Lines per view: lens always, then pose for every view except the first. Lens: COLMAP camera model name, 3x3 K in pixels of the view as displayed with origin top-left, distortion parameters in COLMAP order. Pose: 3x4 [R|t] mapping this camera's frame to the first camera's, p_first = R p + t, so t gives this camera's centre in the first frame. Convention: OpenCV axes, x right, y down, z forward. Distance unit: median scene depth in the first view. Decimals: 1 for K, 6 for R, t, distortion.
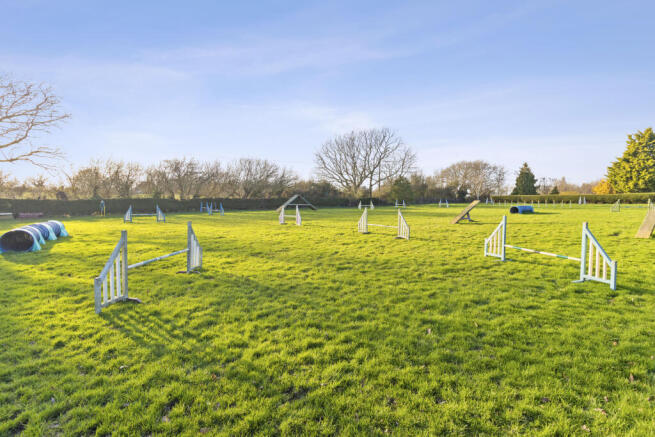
lens RADIAL K [[308.8, 0, 328.3], [0, 308.8, 205.7], [0, 0, 1]] dist [0.003611, 0.000362]
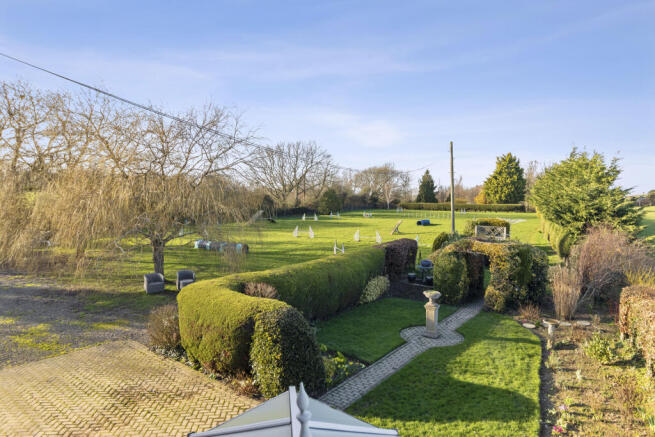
lens RADIAL K [[417.8, 0, 328.9], [0, 417.8, 215.1], [0, 0, 1]] dist [-0.008902, -0.002062]
pose [[0.944368, -0.006558, 0.328826, -0.181788], [-0.003737, 0.999523, 0.030665, -0.031318], [-0.328870, -0.030187, 0.943893, -0.292623]]
